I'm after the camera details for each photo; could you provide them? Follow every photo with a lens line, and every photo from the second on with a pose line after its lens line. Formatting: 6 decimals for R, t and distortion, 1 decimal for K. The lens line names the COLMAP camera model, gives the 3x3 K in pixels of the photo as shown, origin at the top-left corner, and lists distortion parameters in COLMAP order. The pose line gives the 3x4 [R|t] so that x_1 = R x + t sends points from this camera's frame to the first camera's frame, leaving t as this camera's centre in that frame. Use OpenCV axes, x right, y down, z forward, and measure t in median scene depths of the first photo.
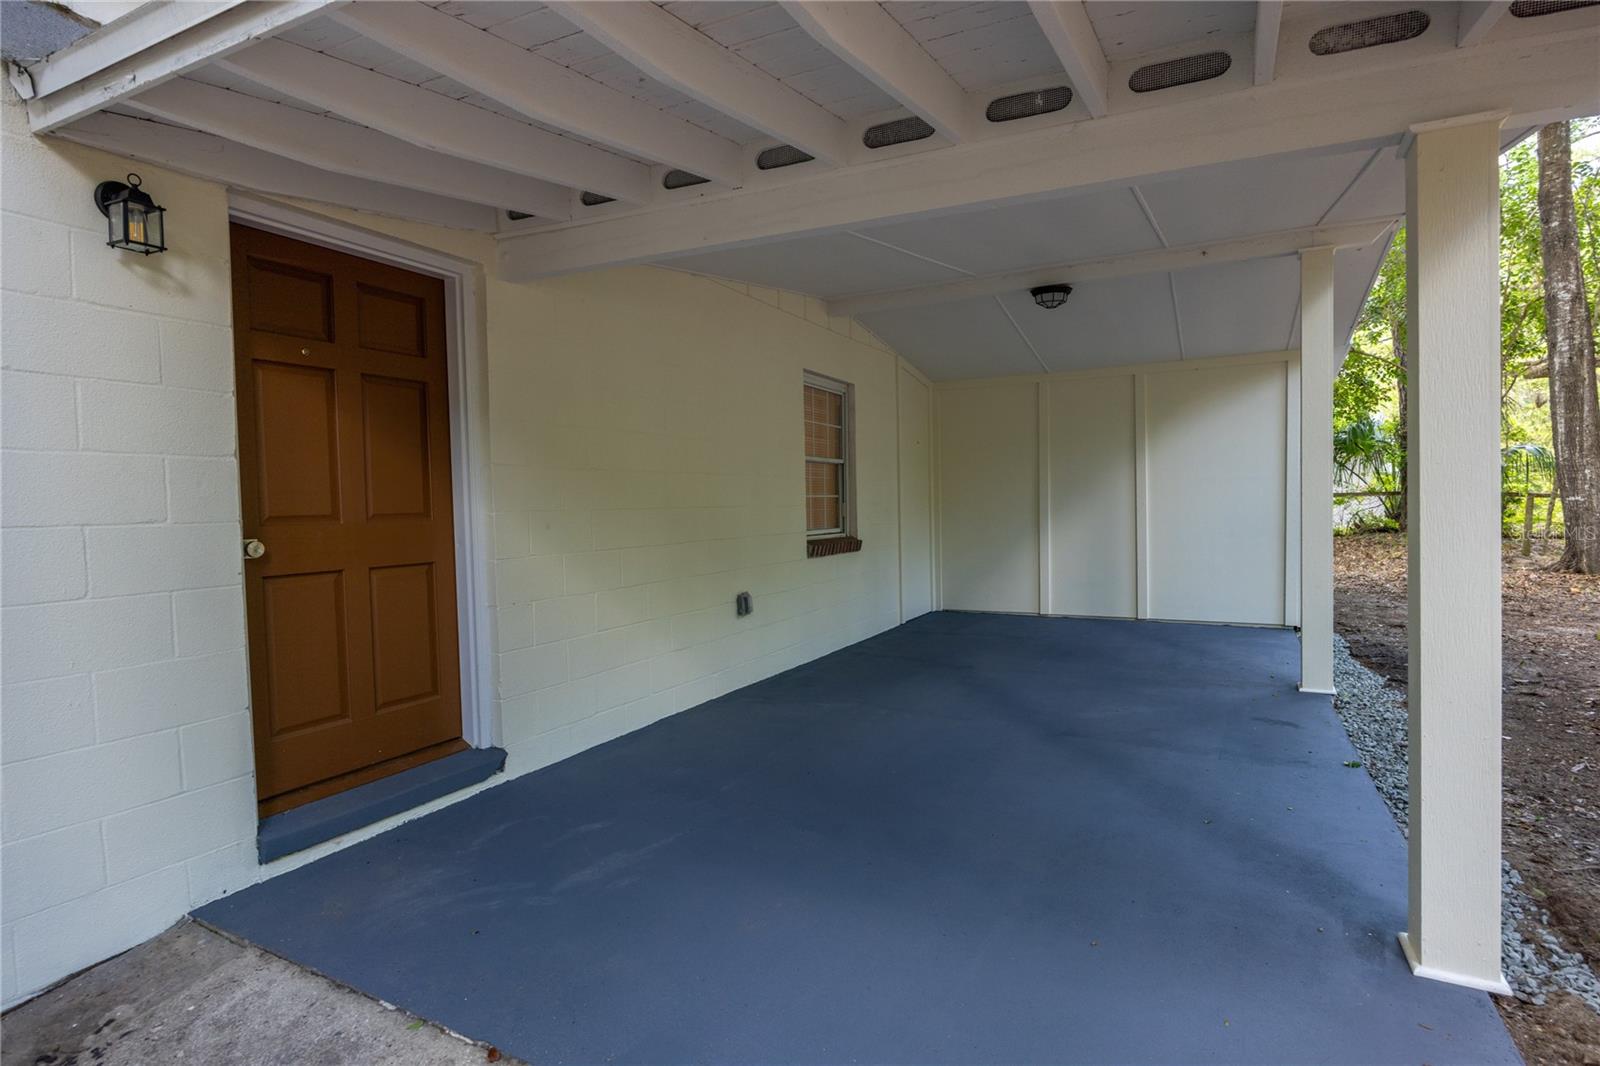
lens RADIAL K [[878.1, 0, 800.0], [0, 878.1, 533.0], [0, 0, 1]] dist [-0.005902, -0.001498]
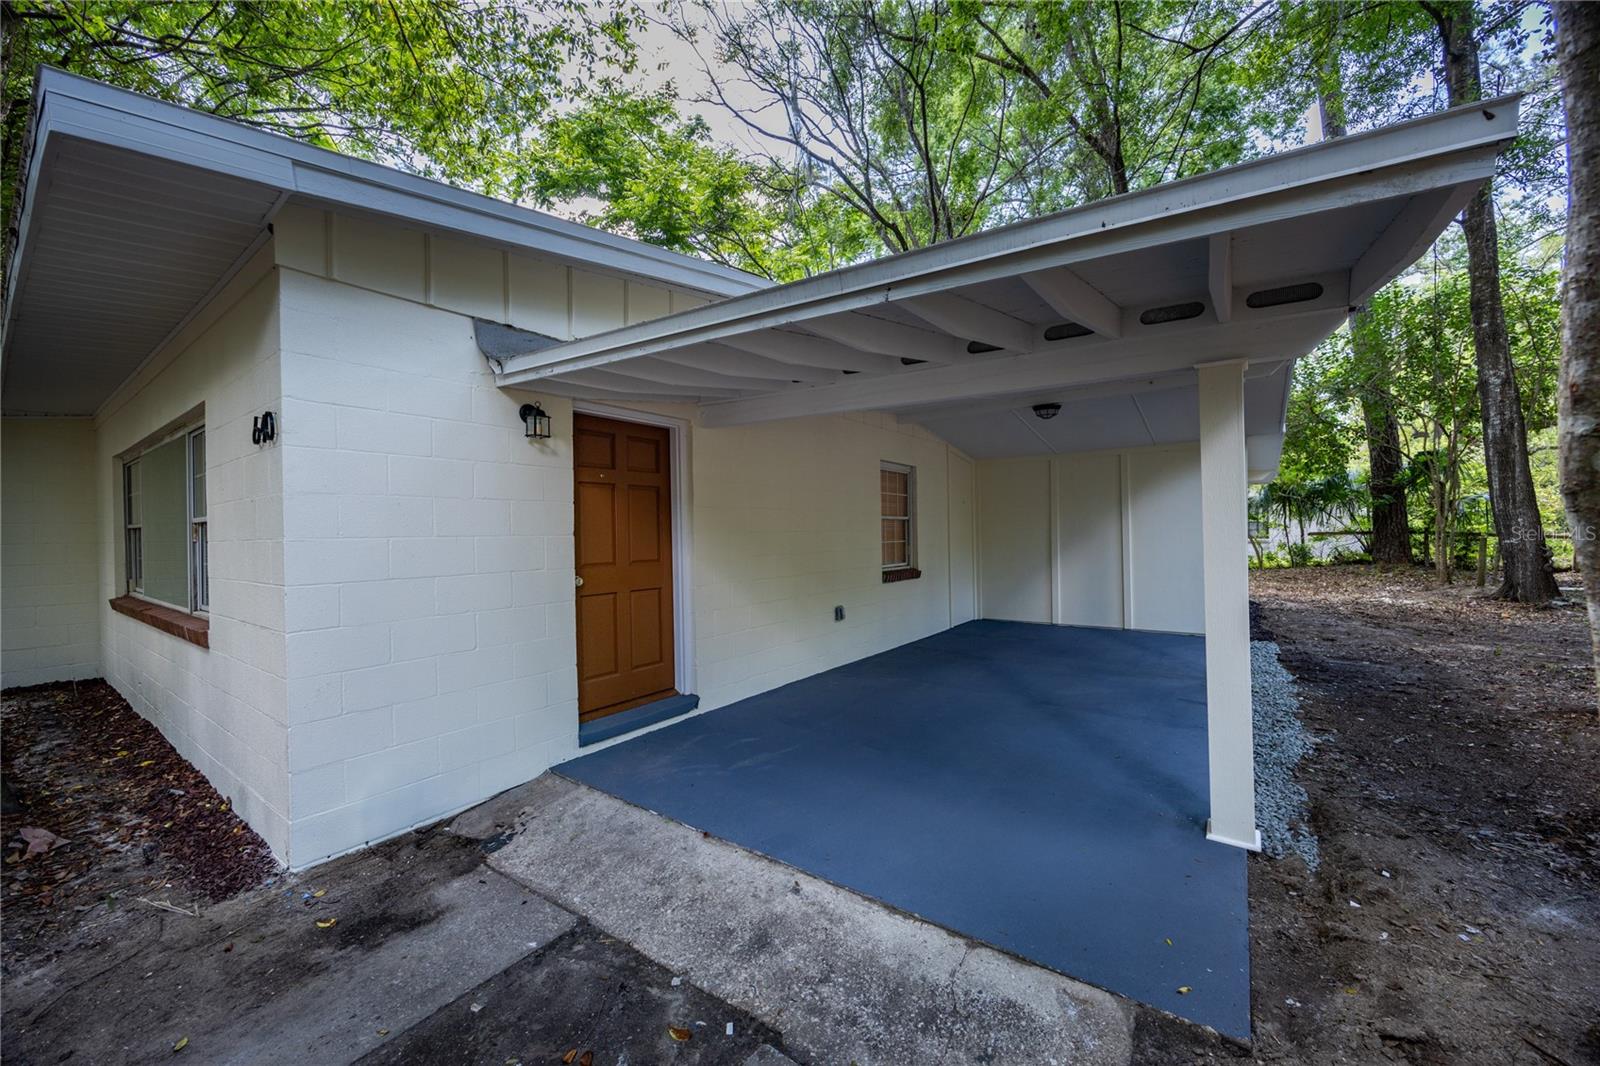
lens RADIAL K [[639.5, 0, 786.1], [0, 639.5, 529.0], [0, 0, 1]] dist [-0.002397, 0.000030]
pose [[0.987294, 0.002356, -0.158886, 0.036597], [-0.009271, 0.999041, -0.042792, -0.031323], [0.158633, 0.043721, 0.986369, -0.239750]]
